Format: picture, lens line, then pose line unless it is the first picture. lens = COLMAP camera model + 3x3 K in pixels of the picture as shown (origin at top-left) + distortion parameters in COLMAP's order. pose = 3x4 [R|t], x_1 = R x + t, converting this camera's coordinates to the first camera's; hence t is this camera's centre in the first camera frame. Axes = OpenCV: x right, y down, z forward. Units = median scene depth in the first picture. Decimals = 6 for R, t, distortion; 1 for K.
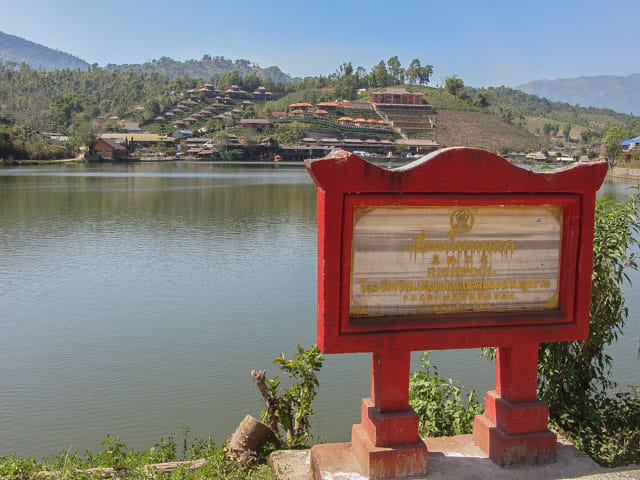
lens RADIAL K [[699.5, 0, 320.0], [0, 699.5, 240.0], [0, 0, 1]] dist [-0.093396, 0.026994]
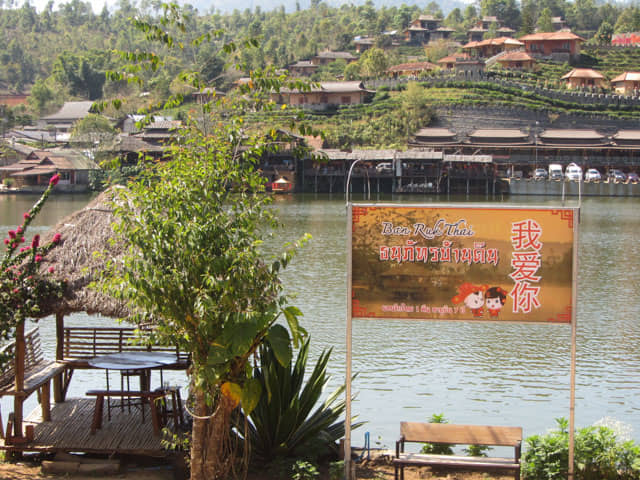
lens RADIAL K [[1286.3, 0, 320.0], [0, 1286.3, 240.0], [0, 0, 1]] dist [-0.204970, 0.304097]
pose [[0.894299, 0.016994, -0.447148, 0.185385], [-0.048807, 0.997021, -0.059723, -0.040592], [0.444801, 0.075234, 0.892464, 0.335560]]
